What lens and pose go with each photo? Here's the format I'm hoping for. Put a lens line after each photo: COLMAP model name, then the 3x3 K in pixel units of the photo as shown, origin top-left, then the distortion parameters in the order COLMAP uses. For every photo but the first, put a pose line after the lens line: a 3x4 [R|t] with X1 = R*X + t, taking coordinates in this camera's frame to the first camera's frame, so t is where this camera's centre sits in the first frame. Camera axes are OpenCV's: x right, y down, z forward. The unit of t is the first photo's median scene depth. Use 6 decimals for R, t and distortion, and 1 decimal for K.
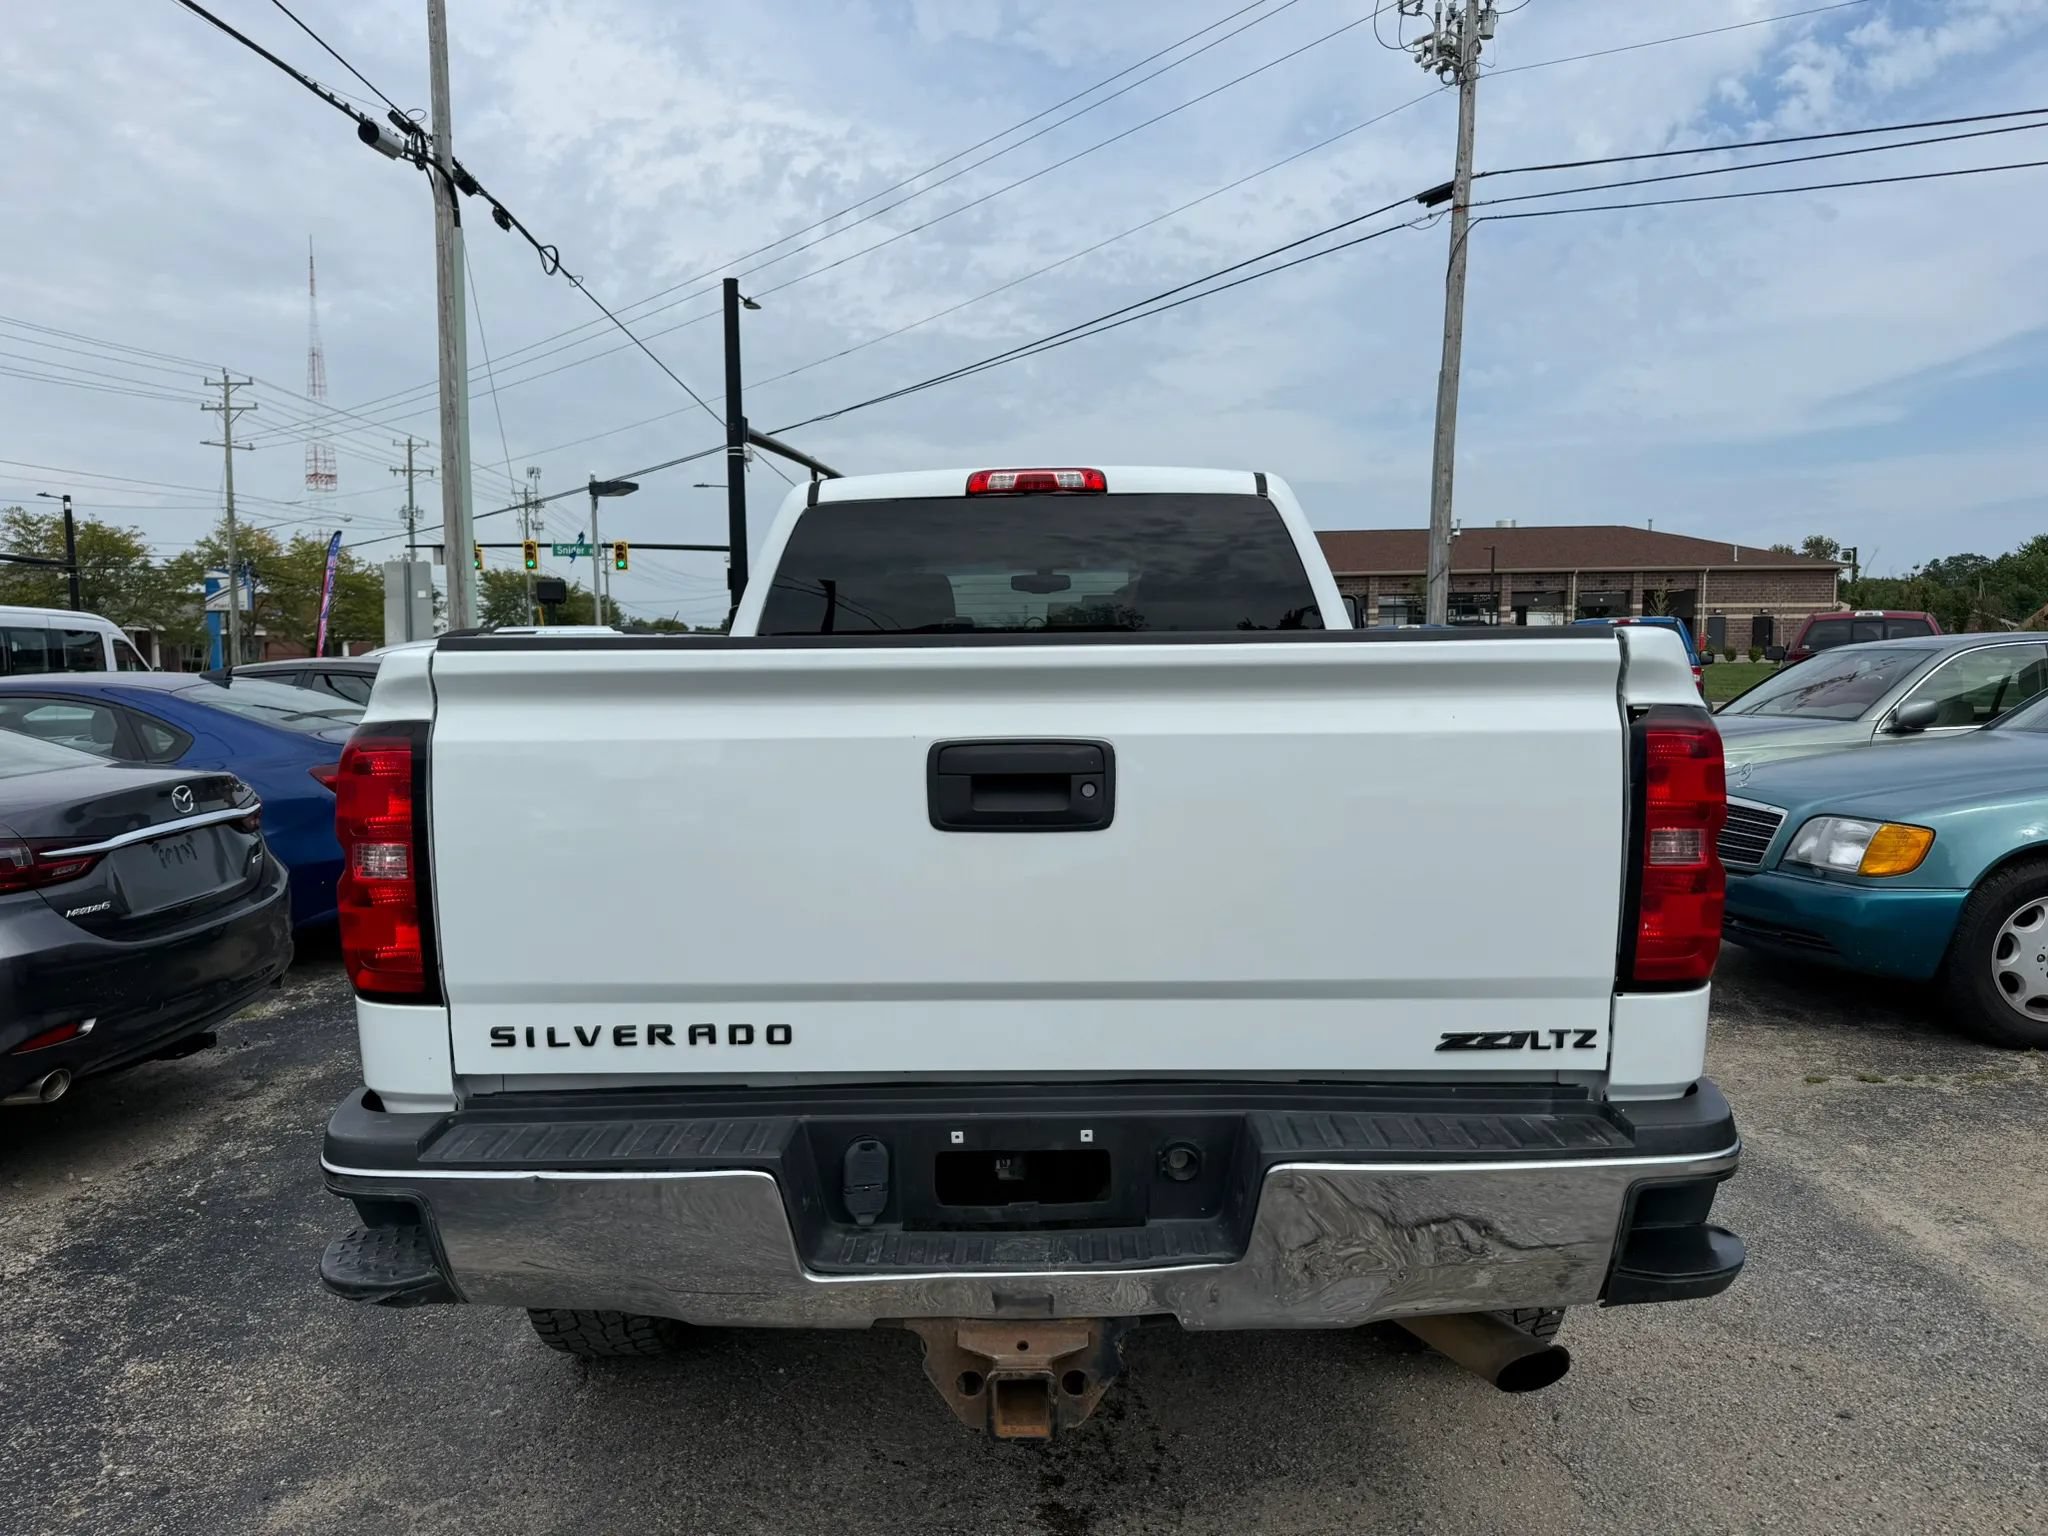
lens RADIAL K [[1449.3, 0, 1016.2], [0, 1449.3, 777.4], [0, 0, 1]] dist [0.031395, -0.042543]
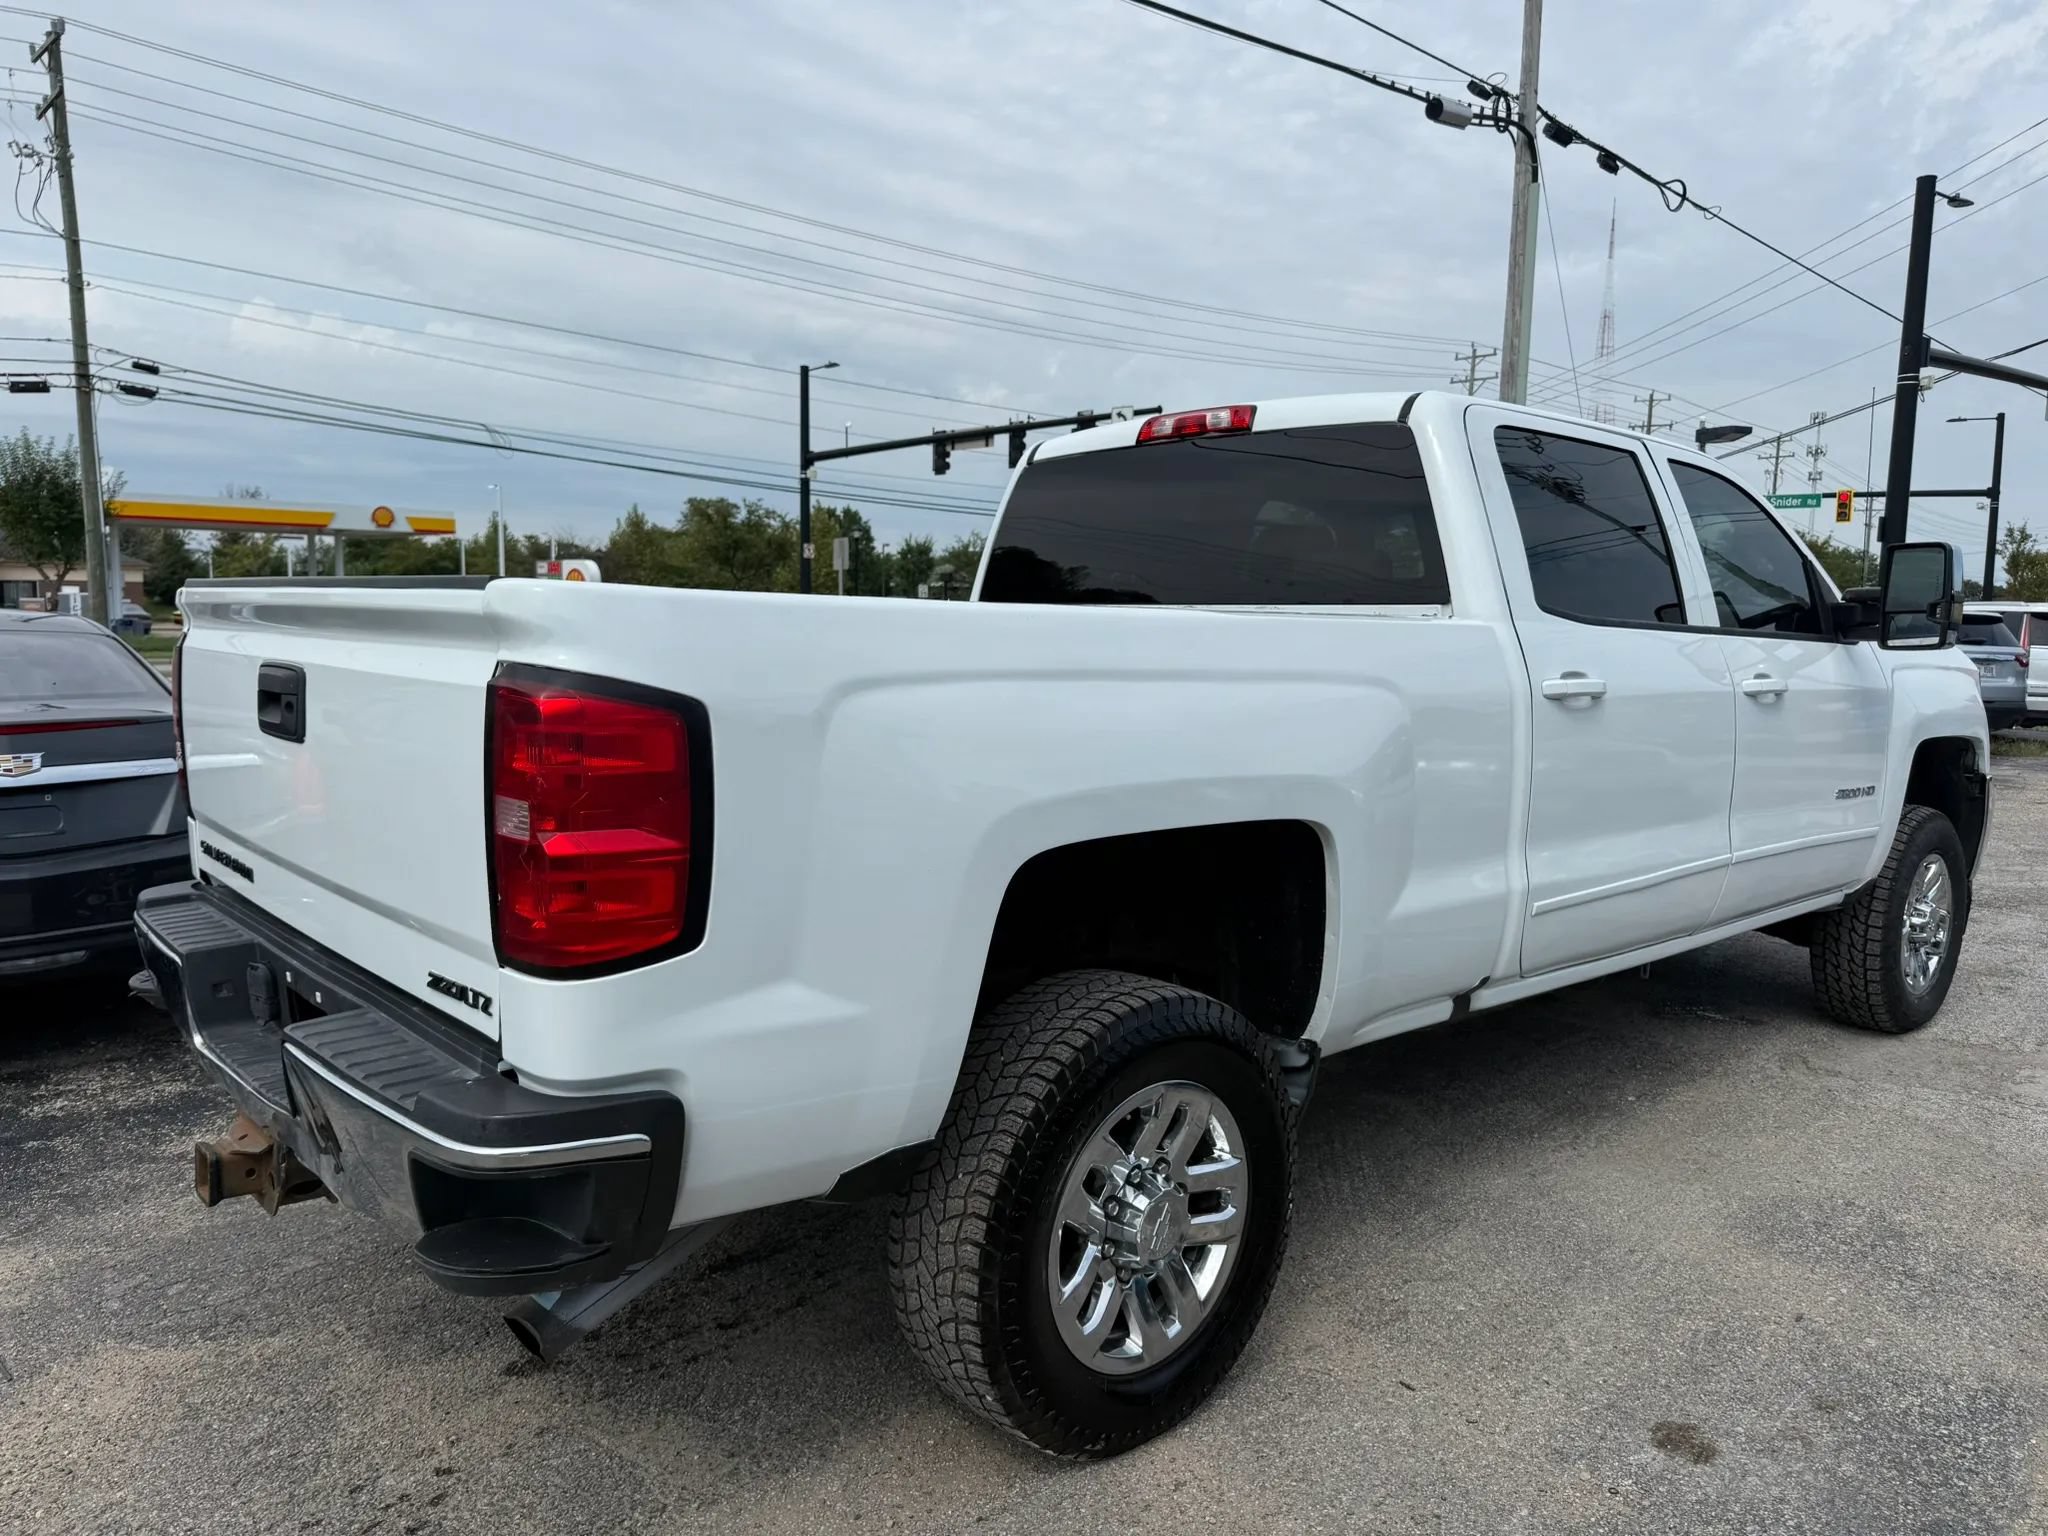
lens RADIAL K [[1449.3, 0, 1029.6], [0, 1449.3, 777.8], [0, 0, 1]] dist [0.031395, -0.042543]
pose [[0.695156, 0.101398, -0.711672, 0.120288], [-0.080719, 0.994751, 0.062886, -0.005580], [0.714313, 0.013730, 0.699692, 0.053339]]
